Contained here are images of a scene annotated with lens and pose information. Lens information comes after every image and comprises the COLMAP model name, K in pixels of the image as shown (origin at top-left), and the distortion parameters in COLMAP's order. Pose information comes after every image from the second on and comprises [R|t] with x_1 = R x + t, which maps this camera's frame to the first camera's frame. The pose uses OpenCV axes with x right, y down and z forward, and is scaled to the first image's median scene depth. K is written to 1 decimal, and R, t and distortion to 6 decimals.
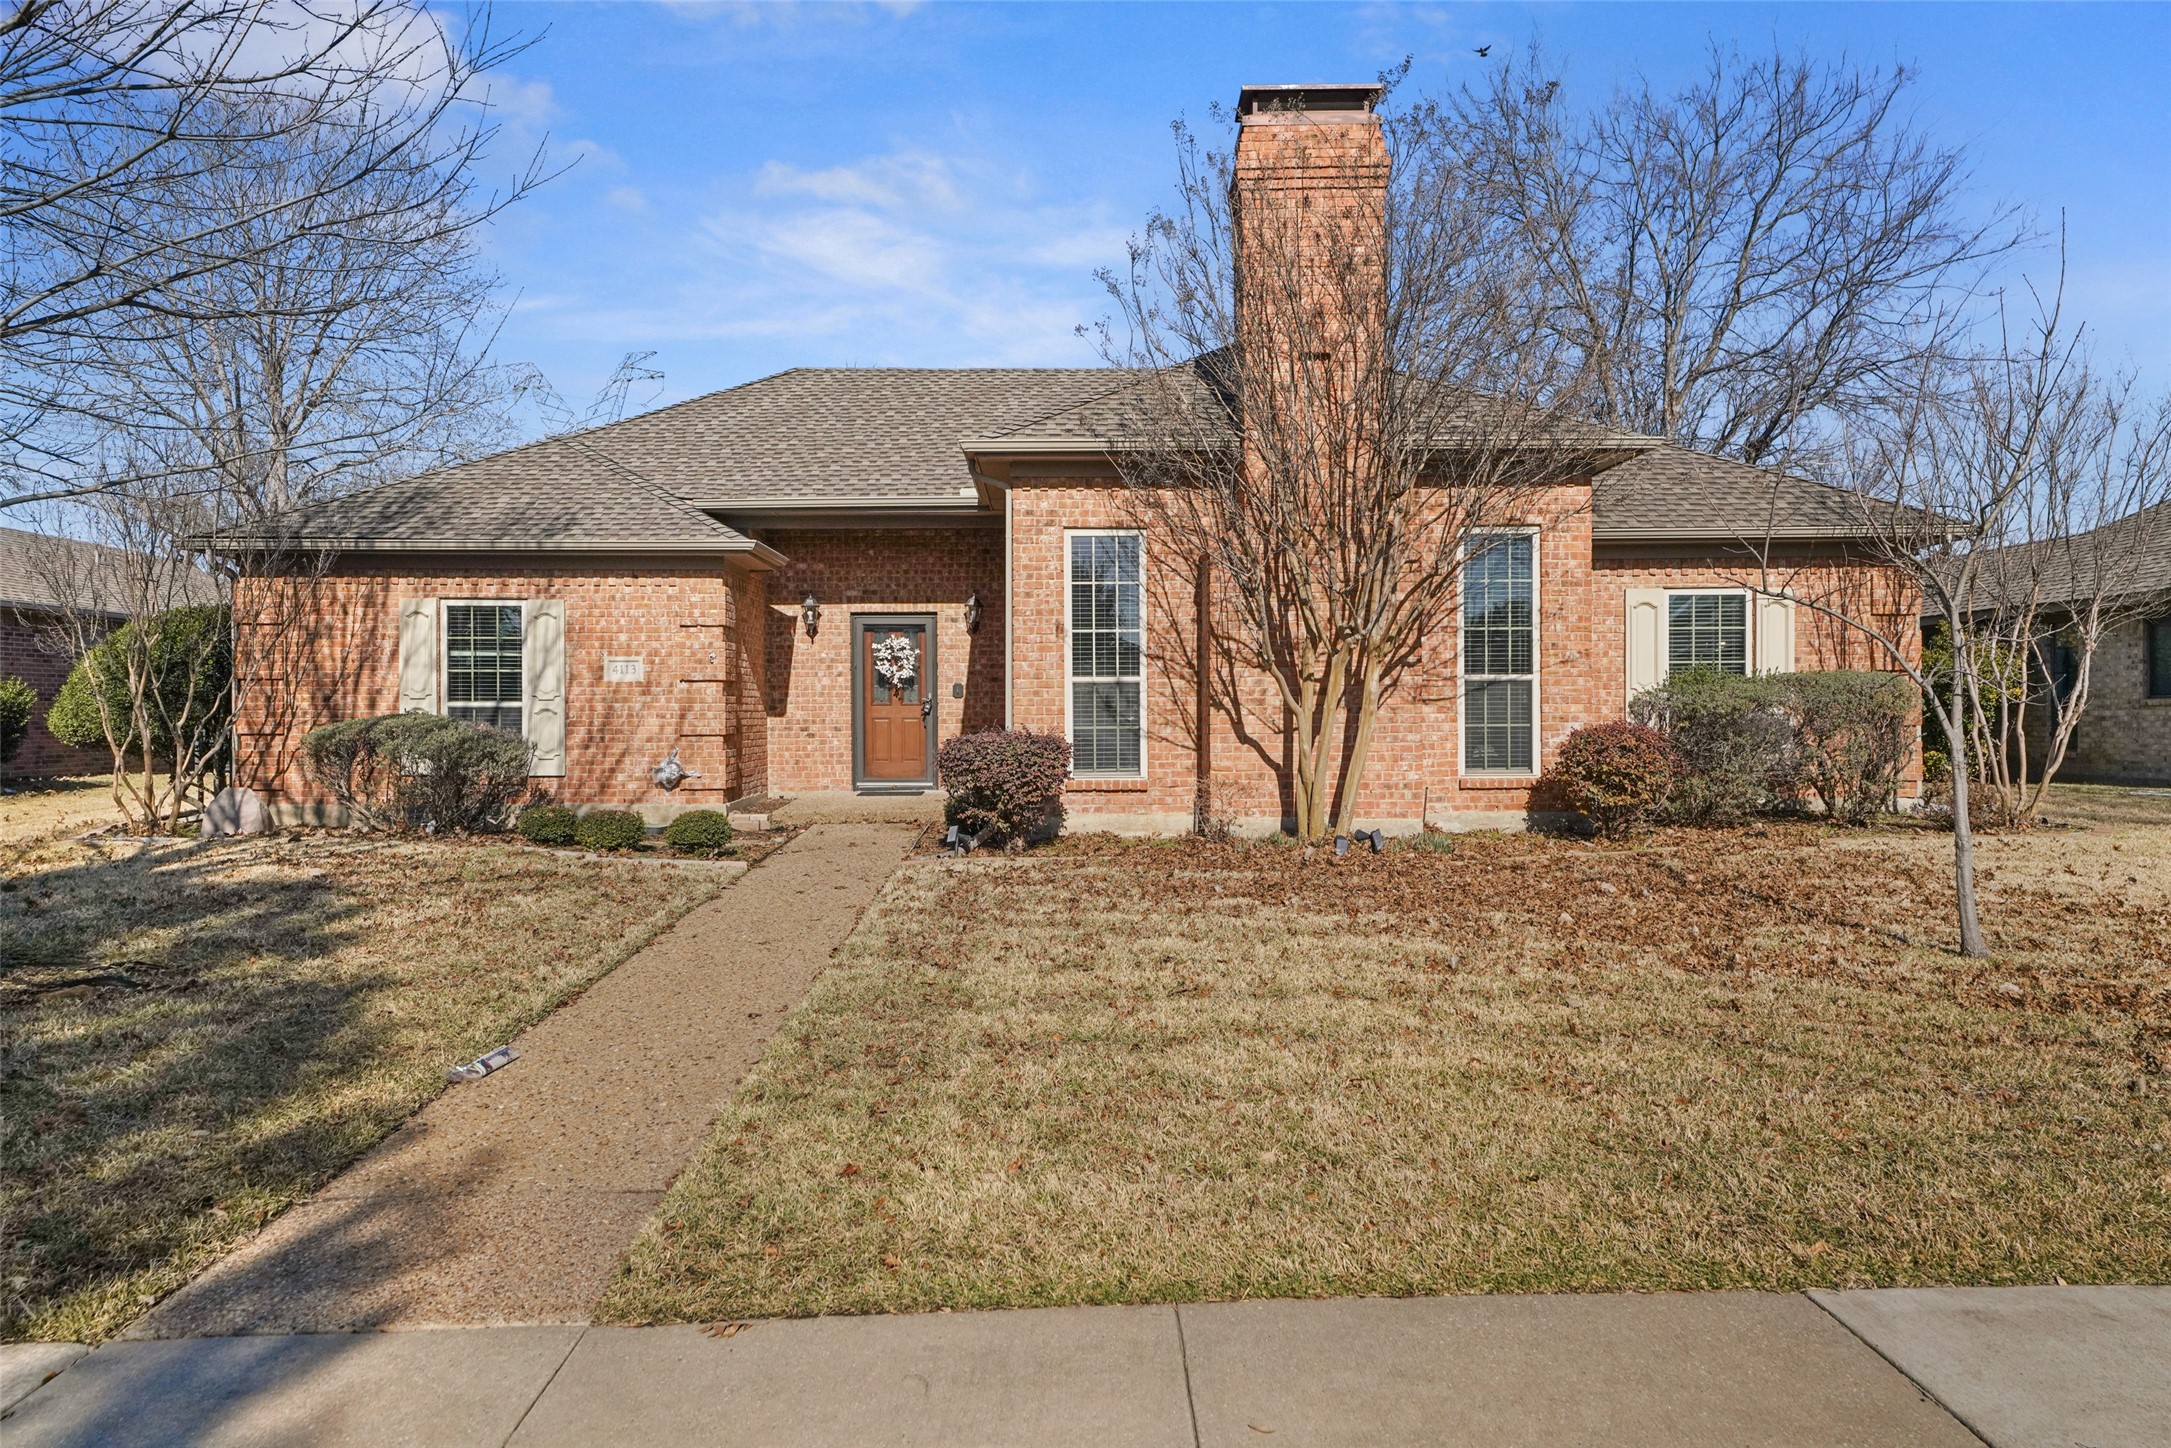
lens RADIAL K [[1374.4, 0, 1083.1], [0, 1374.4, 704.2], [0, 0, 1]] dist [0.051552, 0.000319]
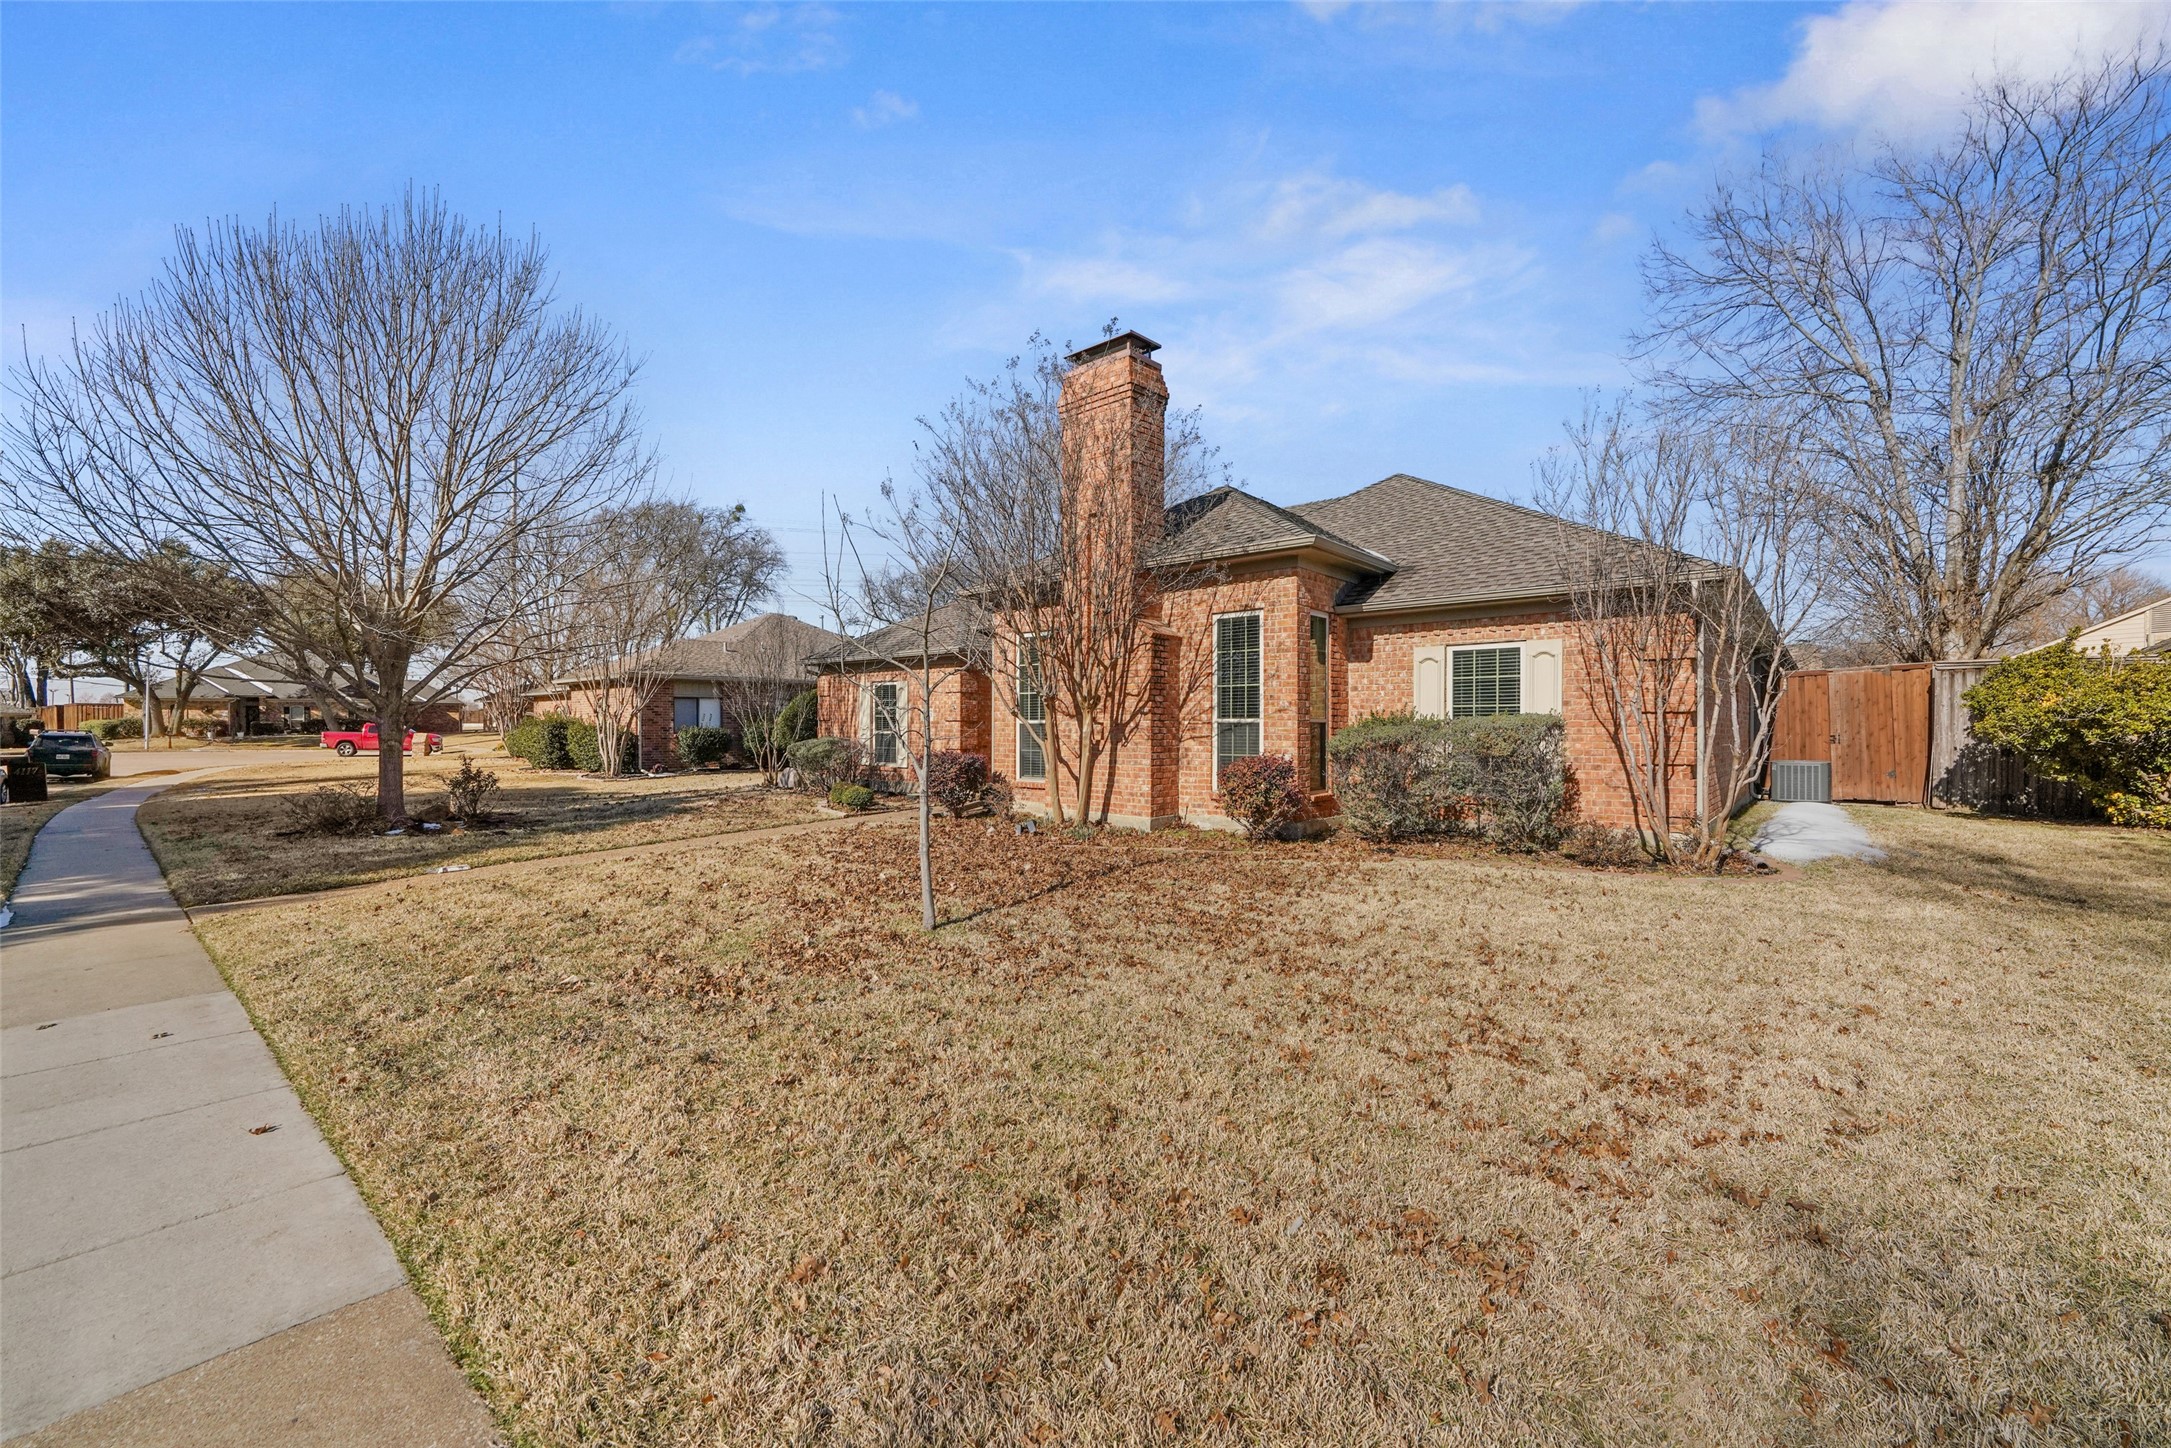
lens RADIAL K [[865.7, 0, 1083.8], [0, 865.7, 721.1], [0, 0, 1]] dist [0.002610, -0.000588]
pose [[0.750283, 0.000631, -0.661117, 0.663475], [-0.002067, 0.999997, -0.001392, -0.015525], [0.661114, 0.002411, 0.750282, 0.215232]]
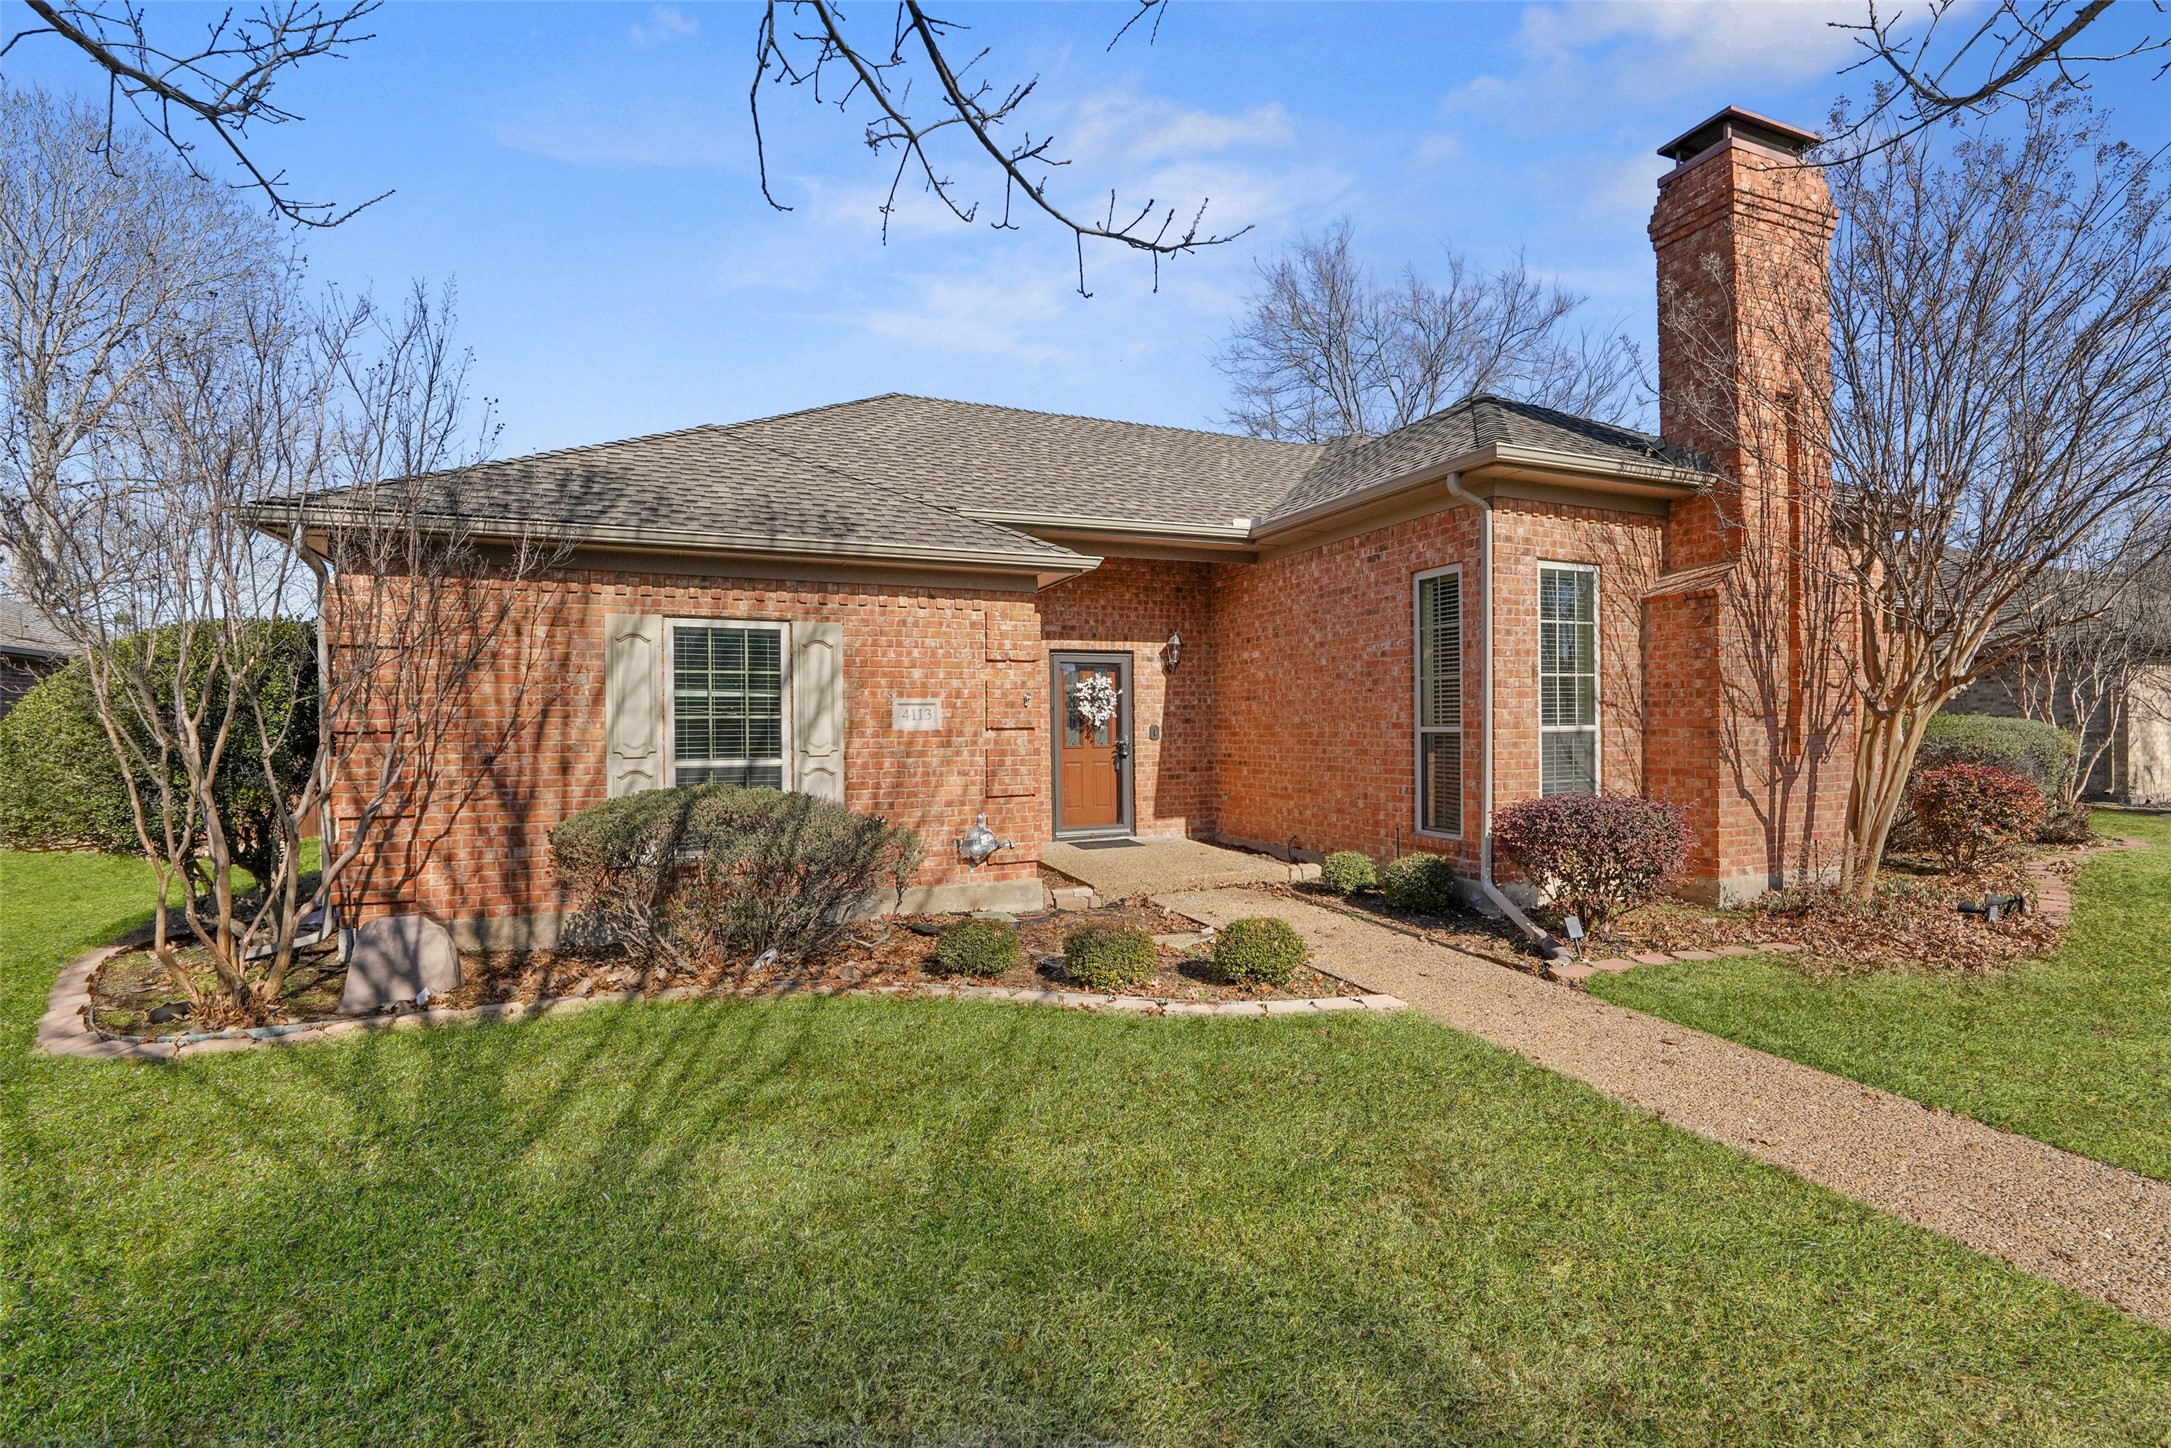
lens RADIAL K [[916.4, 0, 1079.0], [0, 916.4, 719.0], [0, 0, 1]] dist [-0.011790, 0.000082]
pose [[0.929490, -0.004300, 0.368823, -0.440426], [0.004776, 0.999989, -0.000377, -0.022267], [-0.368817, 0.002112, 0.929499, 0.487227]]
